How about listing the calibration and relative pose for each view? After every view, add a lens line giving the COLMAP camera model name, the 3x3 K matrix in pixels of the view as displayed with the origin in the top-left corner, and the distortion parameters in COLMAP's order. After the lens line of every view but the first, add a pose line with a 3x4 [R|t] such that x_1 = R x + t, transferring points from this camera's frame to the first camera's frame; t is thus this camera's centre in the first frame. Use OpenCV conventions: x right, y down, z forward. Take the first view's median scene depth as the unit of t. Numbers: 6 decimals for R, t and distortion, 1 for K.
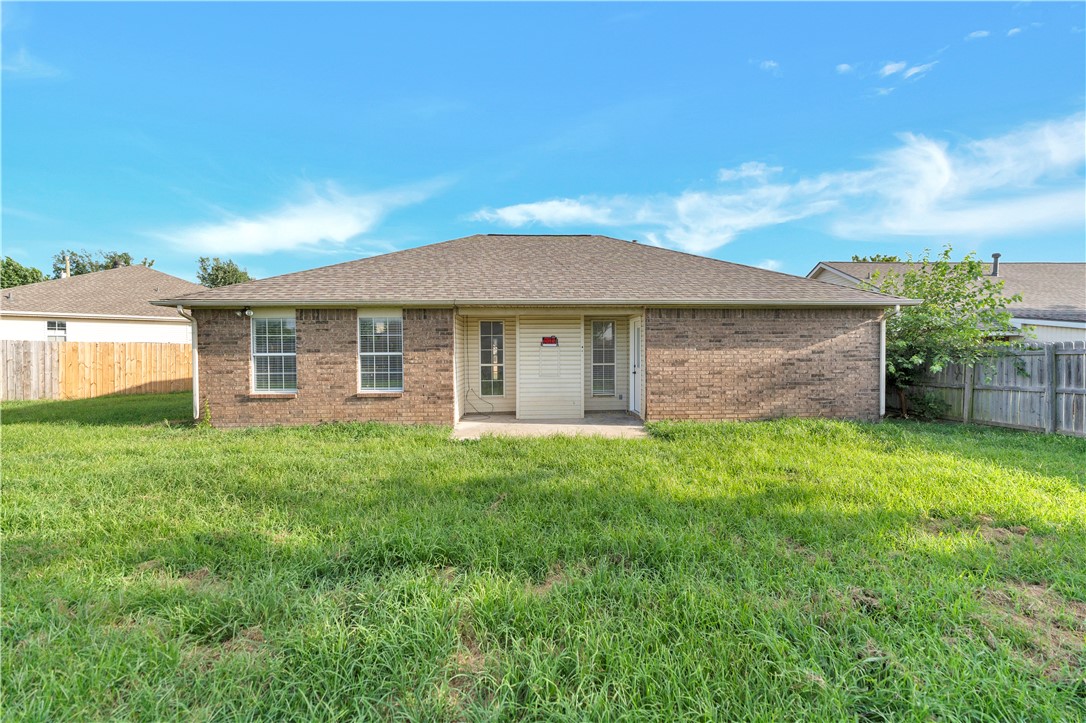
lens RADIAL K [[444.1, 0, 544.5], [0, 444.1, 356.8], [0, 0, 1]] dist [0.000492, -0.000065]
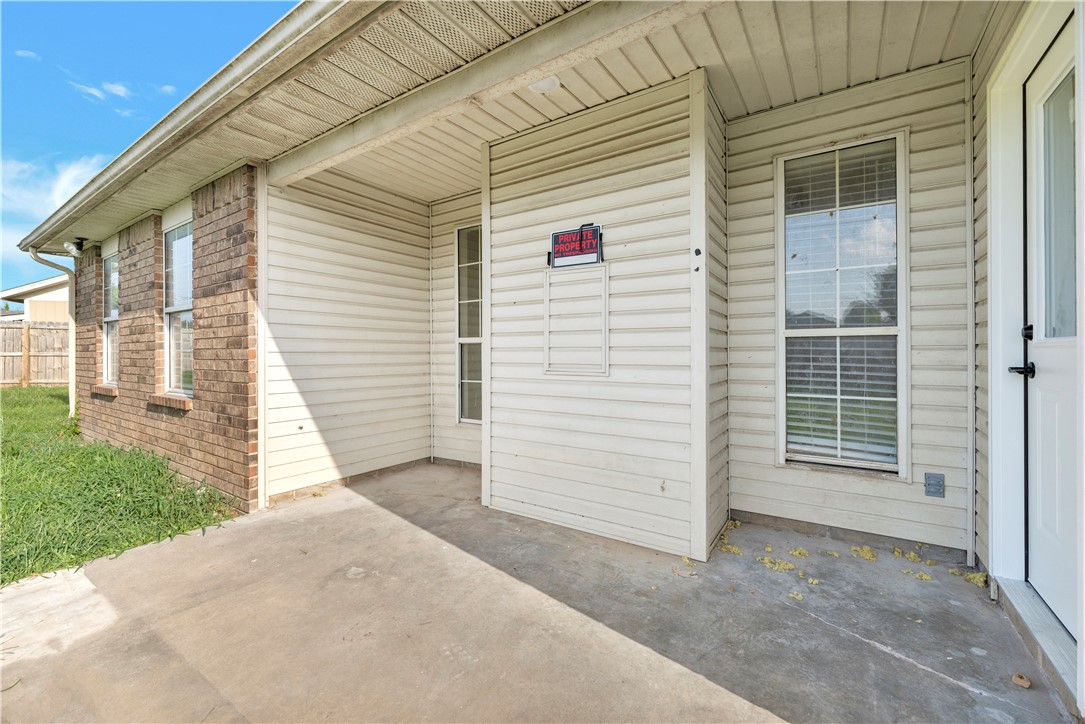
lens RADIAL K [[443.7, 0, 542.1], [0, 443.7, 353.9], [0, 0, 1]] dist [0.000492, -0.000065]
pose [[0.803686, 0.006640, -0.595016, 0.157317], [-0.010725, 0.999937, -0.003328, 0.032447], [0.594957, 0.009057, 0.803707, 0.766261]]
